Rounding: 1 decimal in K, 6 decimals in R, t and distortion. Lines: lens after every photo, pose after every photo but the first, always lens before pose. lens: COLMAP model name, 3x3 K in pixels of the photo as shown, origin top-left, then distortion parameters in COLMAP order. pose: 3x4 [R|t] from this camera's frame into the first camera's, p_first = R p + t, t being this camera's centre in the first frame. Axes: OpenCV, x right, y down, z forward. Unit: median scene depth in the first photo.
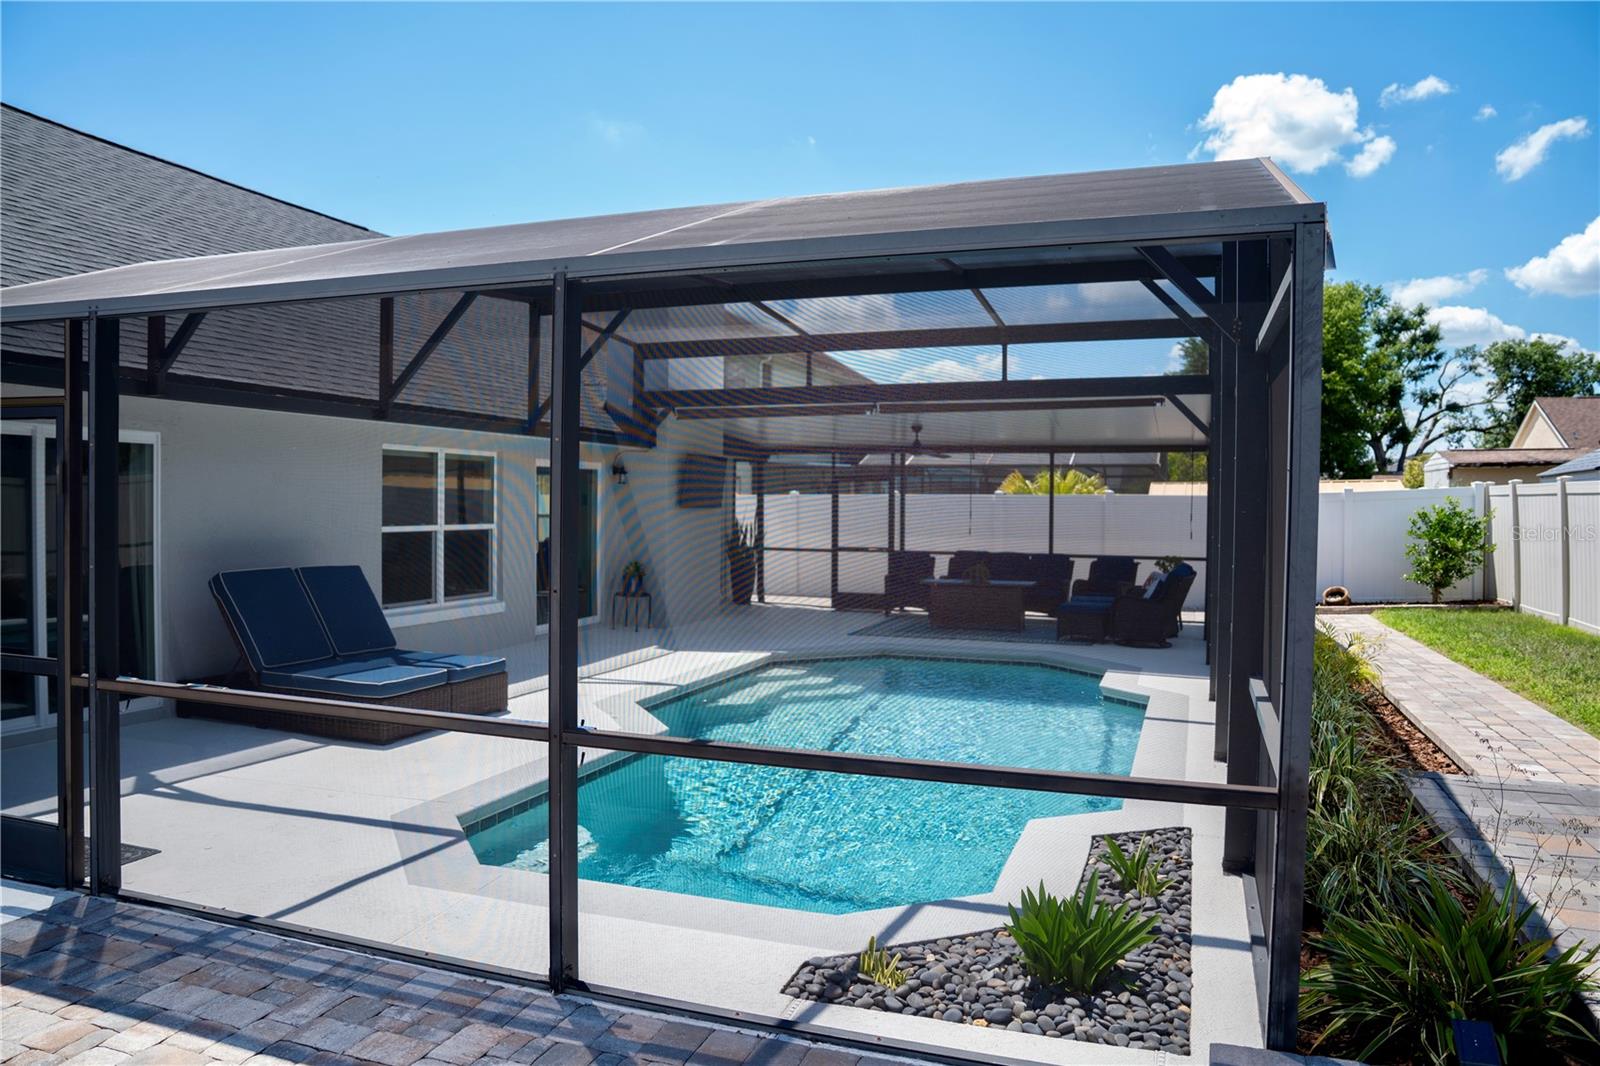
lens RADIAL K [[1092.0, 0, 800.0], [0, 1092.0, 533.0], [0, 0, 1]] dist [-0.040638, 0.003577]
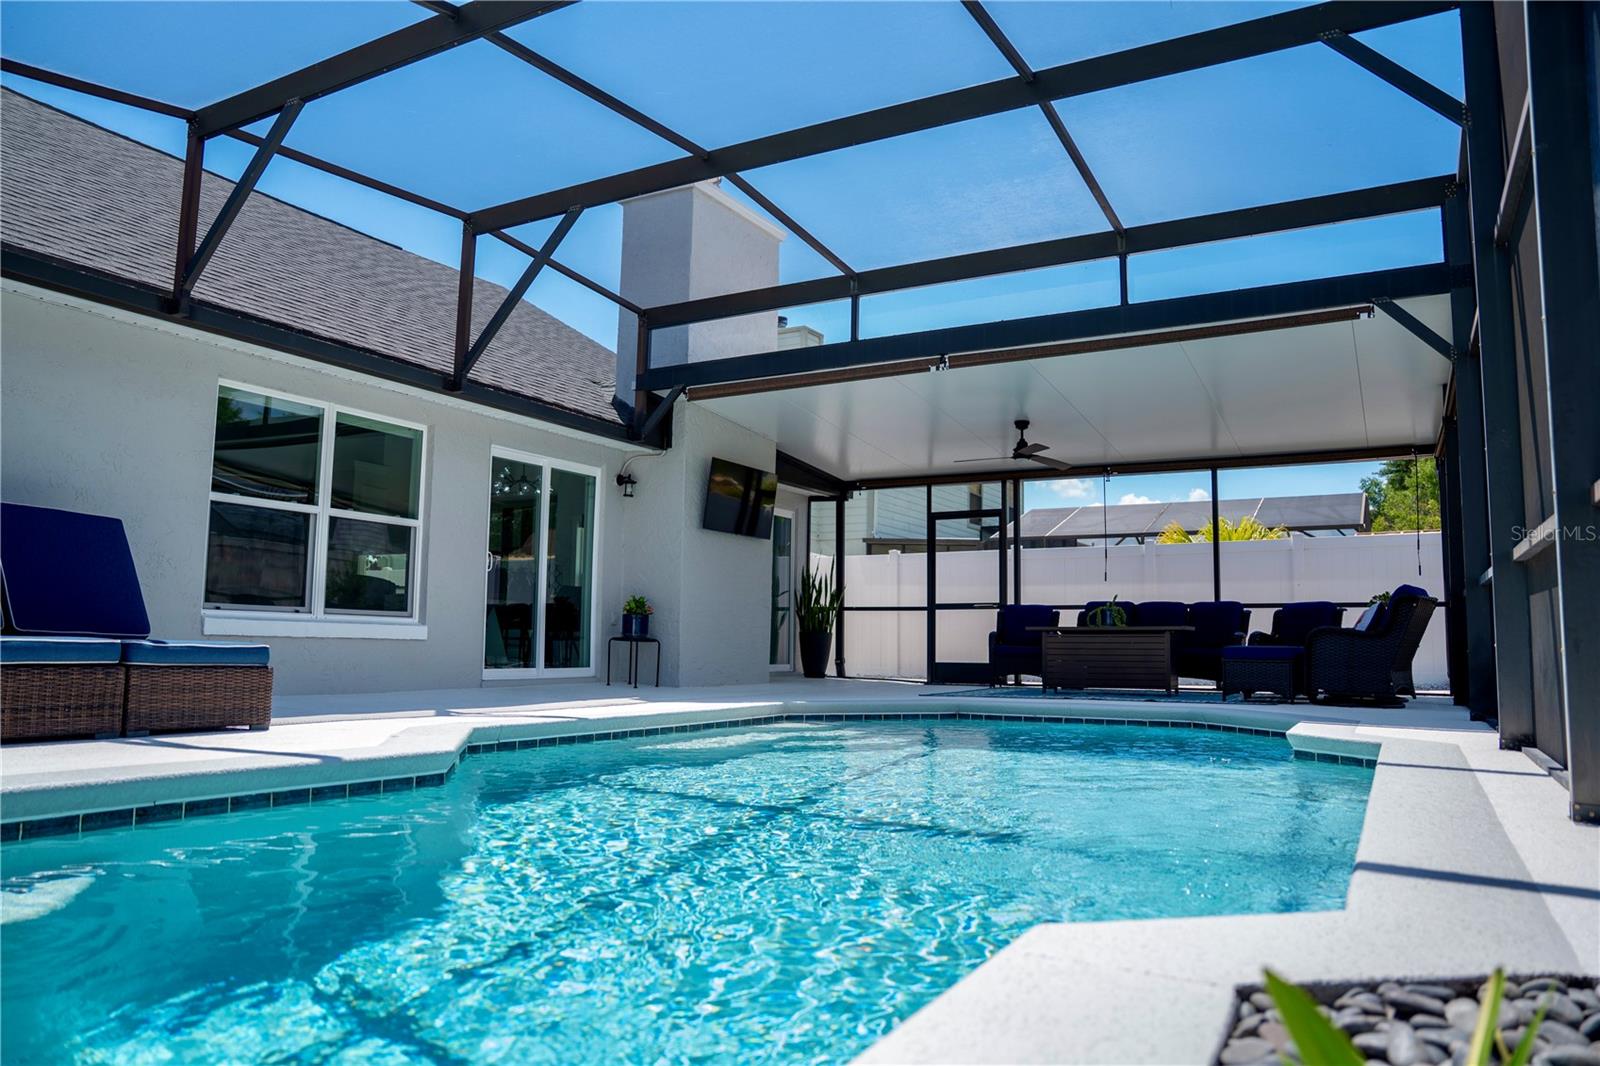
lens RADIAL K [[1092.0, 0, 800.0], [0, 1092.0, 533.0], [0, 0, 1]] dist [-0.040638, 0.003577]
pose [[0.987487, -0.008867, -0.157453, 0.077615], [-0.011290, 0.991881, -0.126670, 0.076573], [0.157298, 0.126863, 0.979369, 0.267644]]
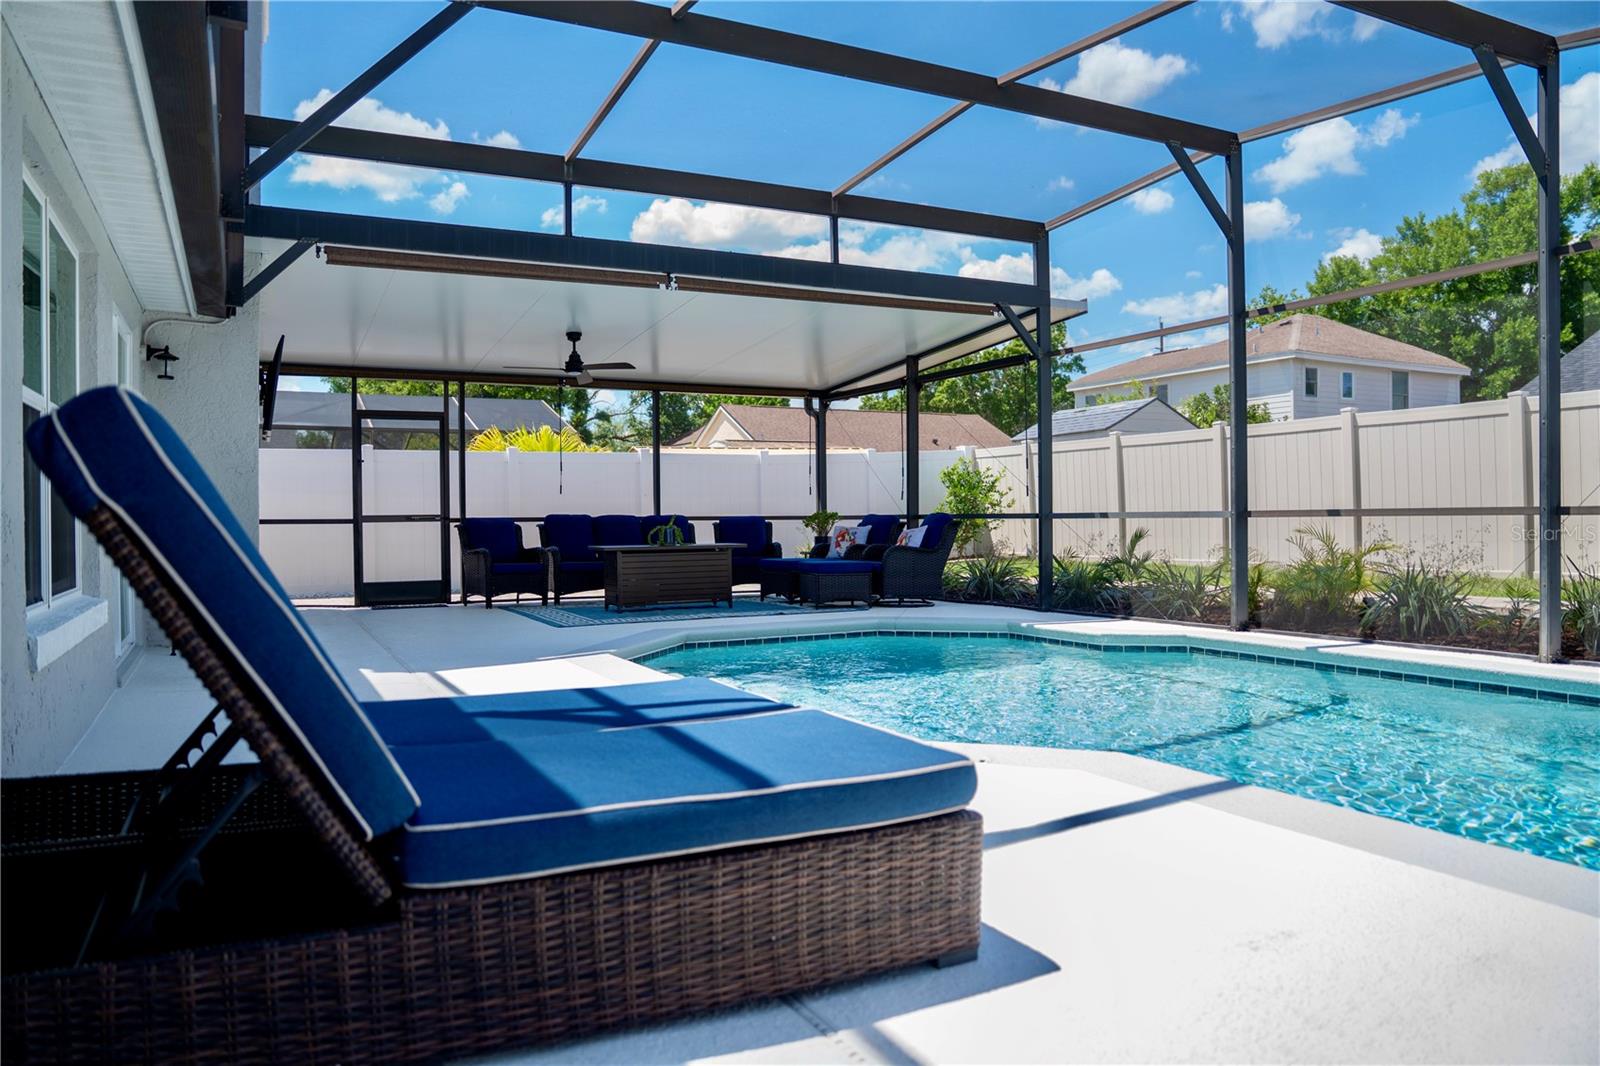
lens RADIAL K [[1062.0, 0, 772.7], [0, 1062.0, 516.9], [0, 0, 1]] dist [-0.049802, 0.001072]
pose [[0.695526, -0.011949, 0.718402, -0.317741], [0.031553, 0.999405, -0.013925, 0.037715], [-0.717808, 0.032353, 0.695489, 0.442579]]
